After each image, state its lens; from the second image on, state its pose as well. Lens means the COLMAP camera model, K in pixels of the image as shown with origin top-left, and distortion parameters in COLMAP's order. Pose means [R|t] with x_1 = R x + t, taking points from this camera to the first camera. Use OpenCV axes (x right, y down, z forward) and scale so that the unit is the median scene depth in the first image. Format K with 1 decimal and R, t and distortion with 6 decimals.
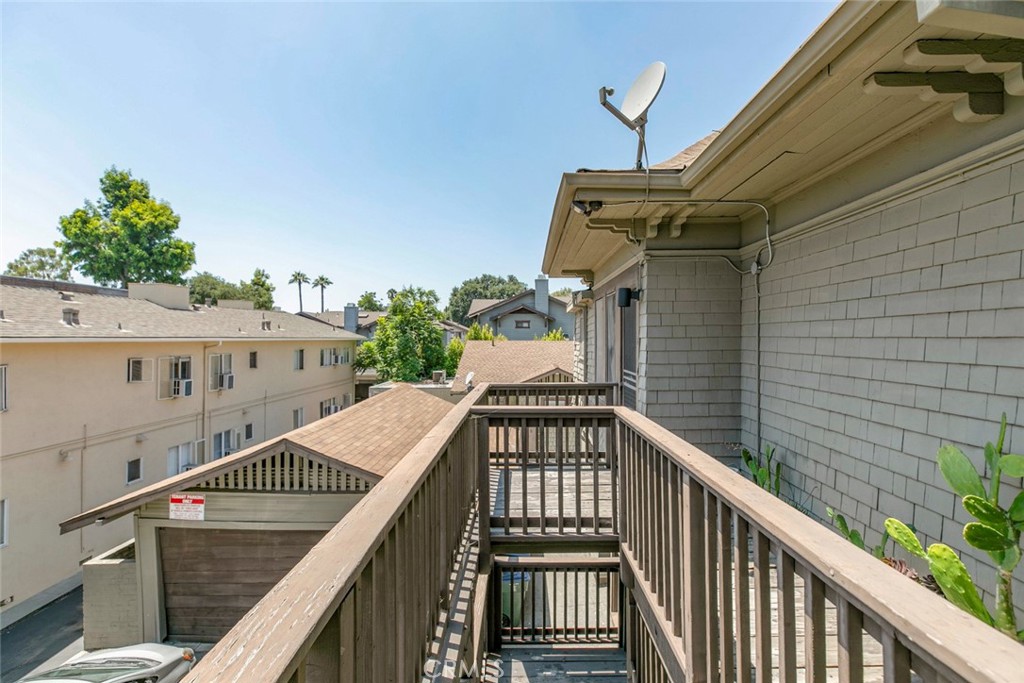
lens RADIAL K [[477.3, 0, 528.9], [0, 477.3, 337.0], [0, 0, 1]] dist [0.001600, 0.000465]
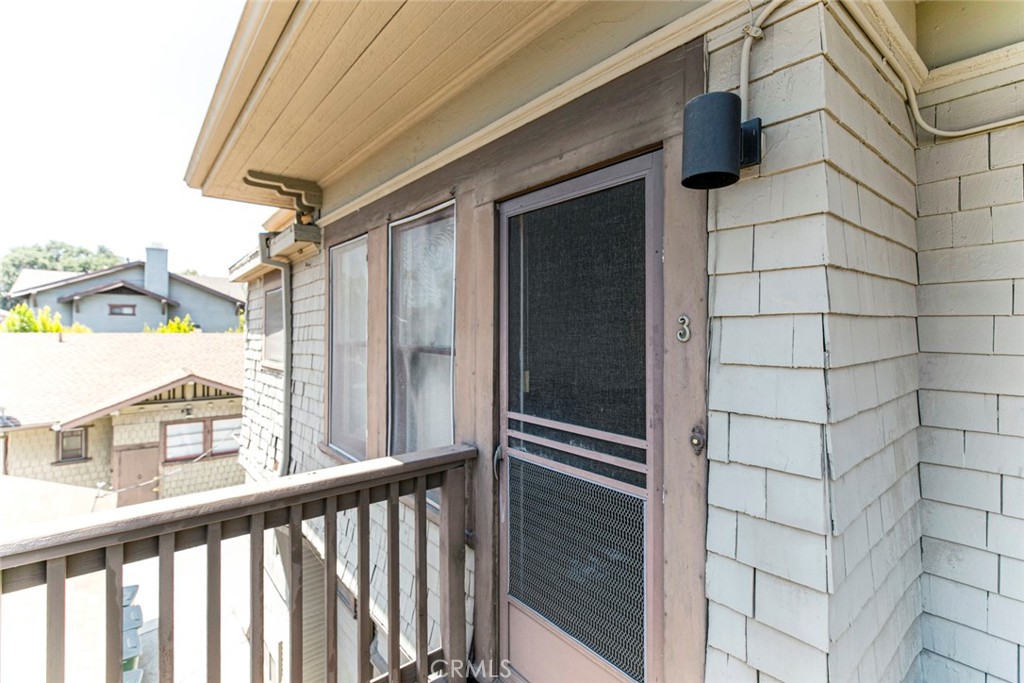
lens RADIAL K [[463.4, 0, 515.7], [0, 463.4, 323.2], [0, 0, 1]] dist [-0.013012, 0.000249]
pose [[0.766701, 0.004047, 0.641991, -0.010213], [0.002576, 0.999953, -0.009381, 0.003592], [-0.641999, 0.008846, 0.766654, 0.439289]]
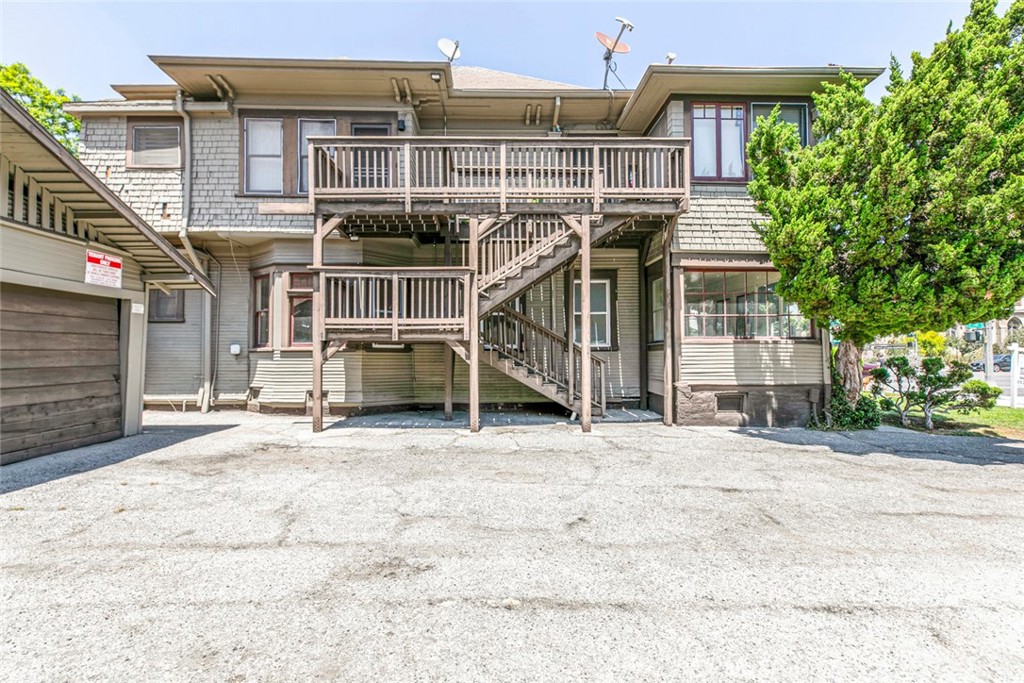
lens RADIAL K [[466.4, 0, 512.0], [0, 466.4, 341.5], [0, 0, 1]] dist [0.003883, 0.000325]
pose [[-0.031076, 0.033715, 0.998948, -0.886529], [0.004205, 0.999427, -0.033600, 0.453148], [-0.999508, 0.003157, -0.031200, 0.290549]]
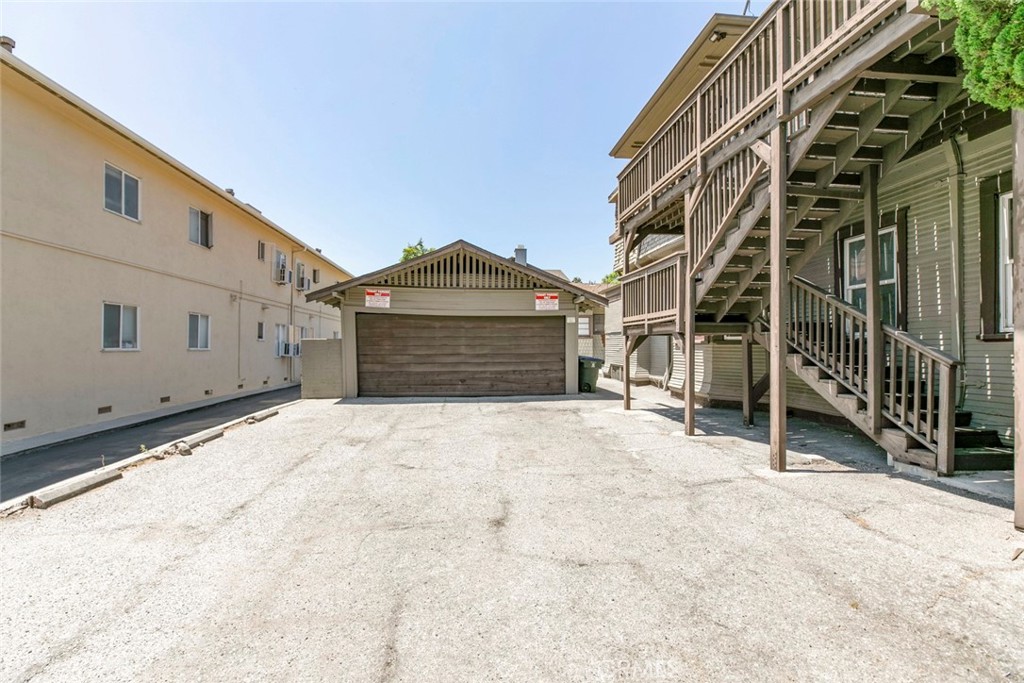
lens RADIAL K [[456.4, 0, 512.0], [0, 456.4, 341.5], [0, 0, 1]] dist [0.000746, 0.000249]
pose [[0.994695, 0.002651, 0.102834, -0.404110], [-0.001181, 0.999896, -0.014353, 0.449148], [-0.102862, 0.014156, 0.994595, -0.362205]]
